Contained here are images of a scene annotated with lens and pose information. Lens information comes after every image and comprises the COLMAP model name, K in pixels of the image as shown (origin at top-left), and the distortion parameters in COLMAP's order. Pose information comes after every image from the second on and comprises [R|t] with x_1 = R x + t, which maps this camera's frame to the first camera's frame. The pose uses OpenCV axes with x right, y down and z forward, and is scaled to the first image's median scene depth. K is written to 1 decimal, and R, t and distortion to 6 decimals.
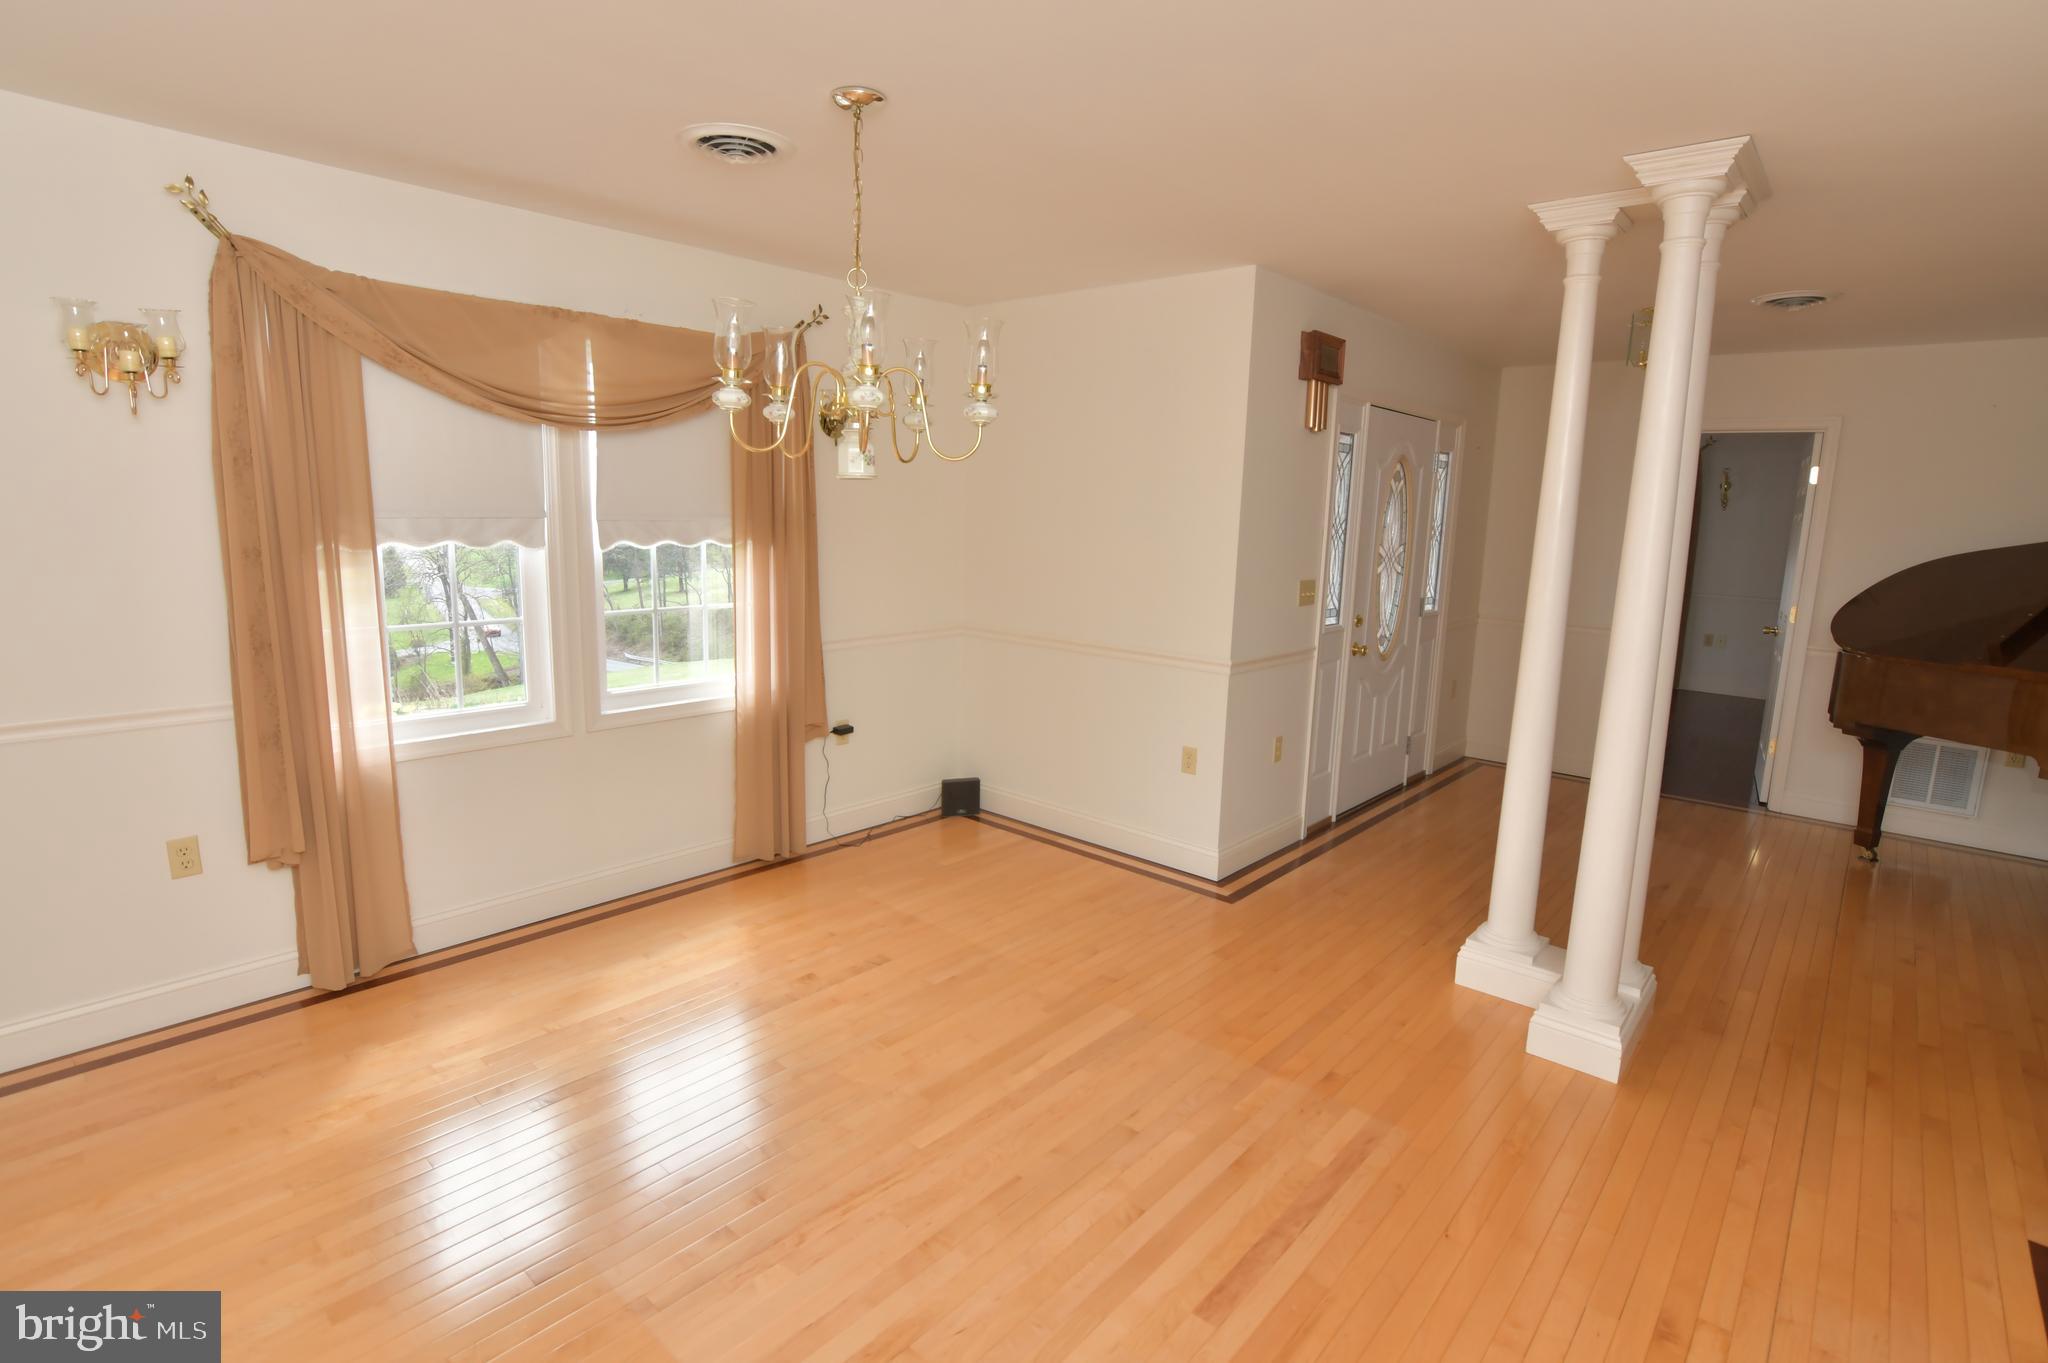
lens RADIAL K [[993.8, 0, 1020.0], [0, 993.8, 671.0], [0, 0, 1]] dist [-0.020889, 0.001158]
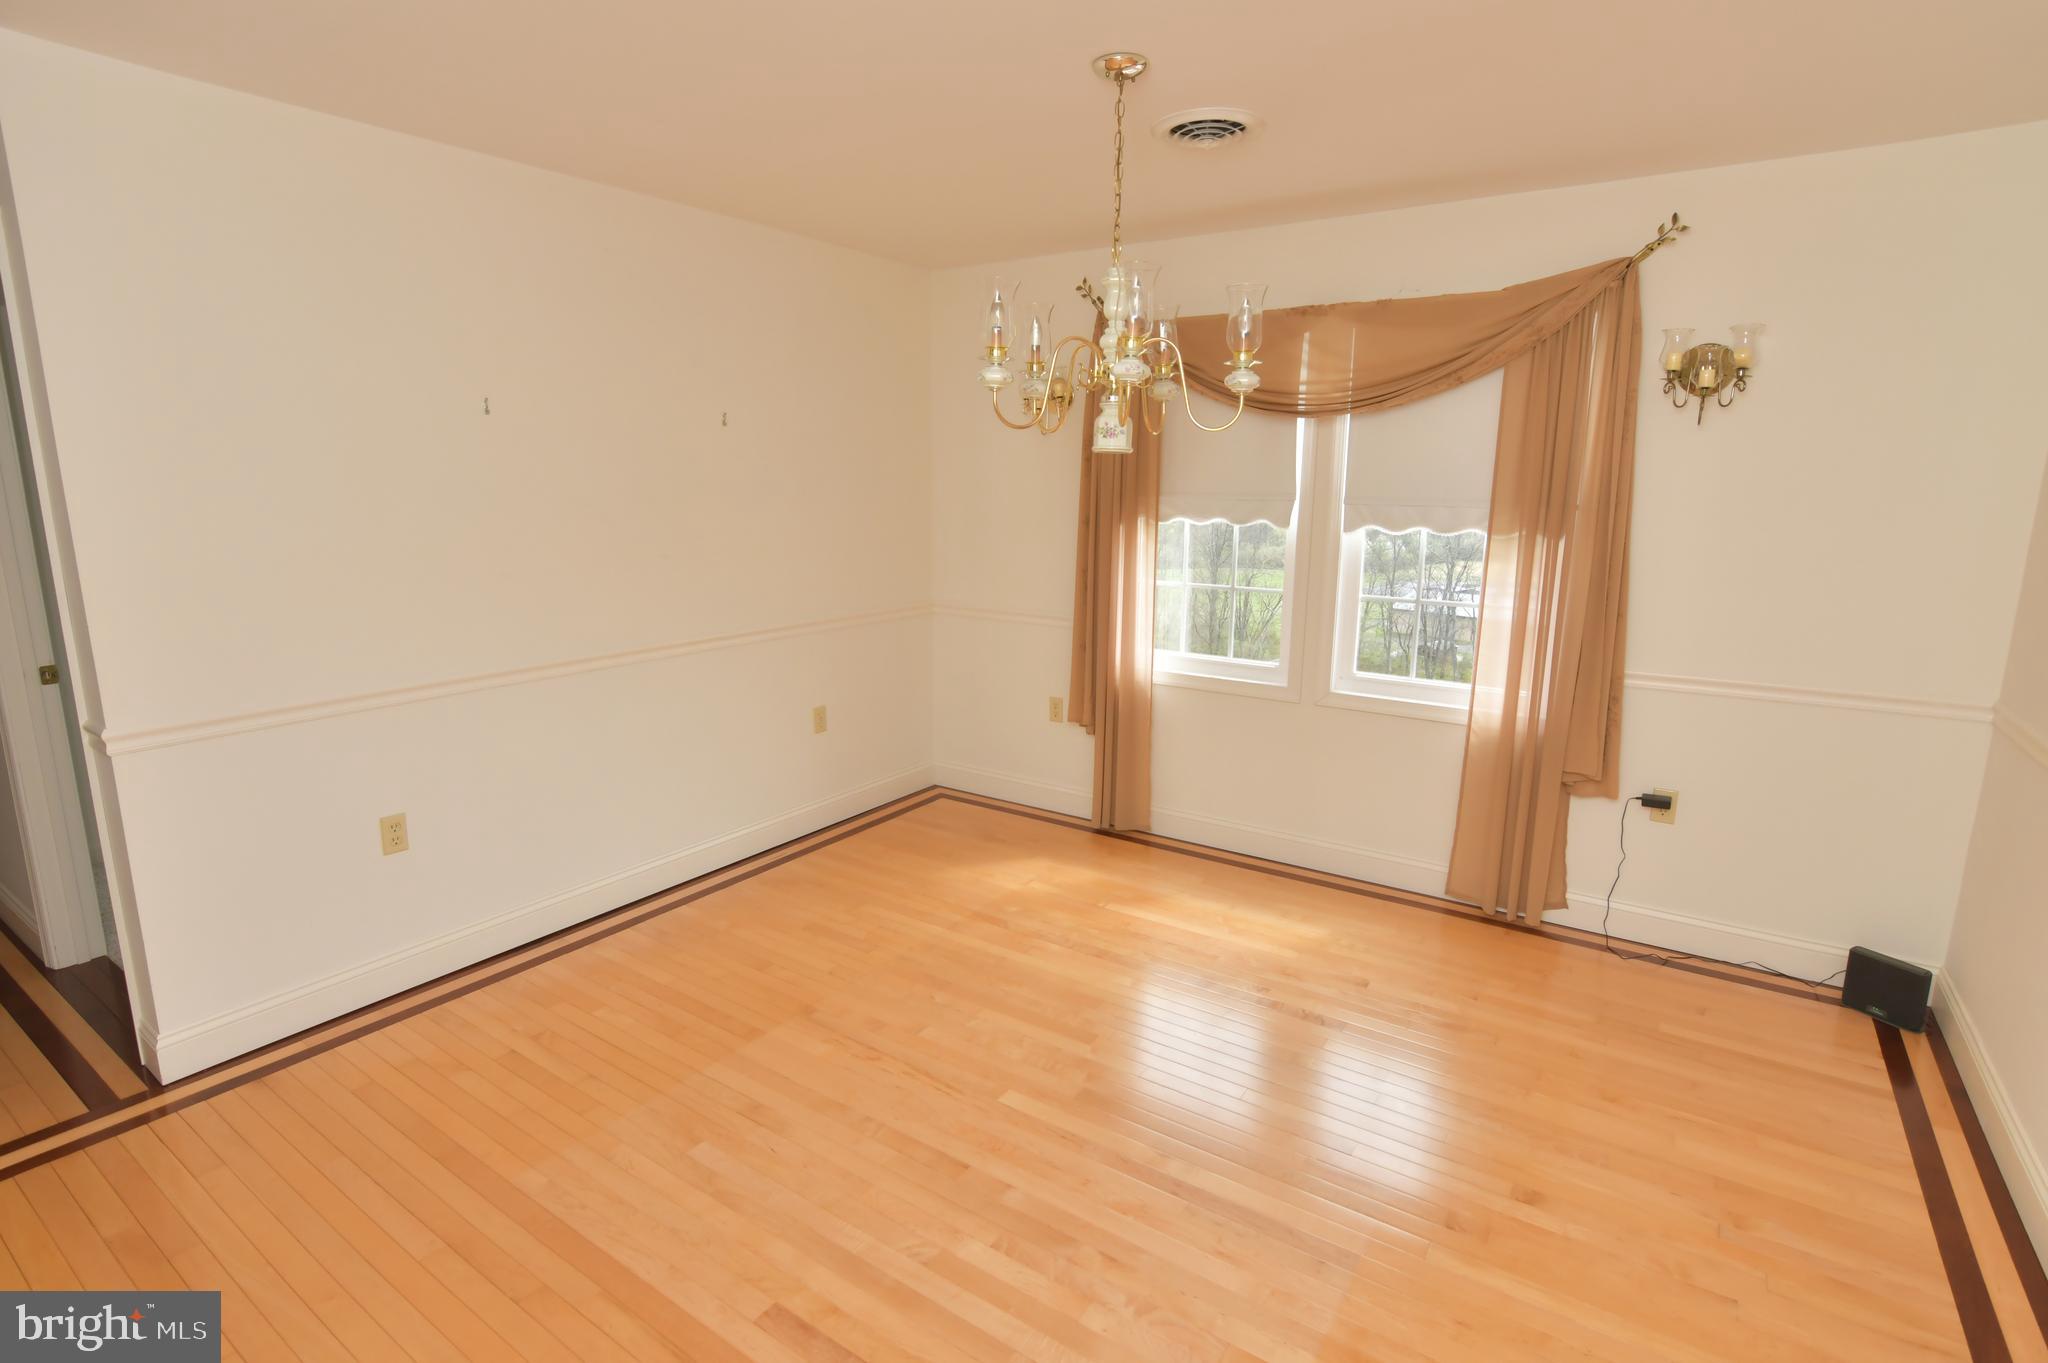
lens RADIAL K [[993.8, 0, 1020.0], [0, 993.8, 671.0], [0, 0, 1]] dist [-0.020889, 0.001158]
pose [[0.133262, 0.163043, -0.977578, 0.559268], [-0.169889, 0.975533, 0.139543, -0.068649], [0.976411, 0.147484, 0.157701, 0.527118]]
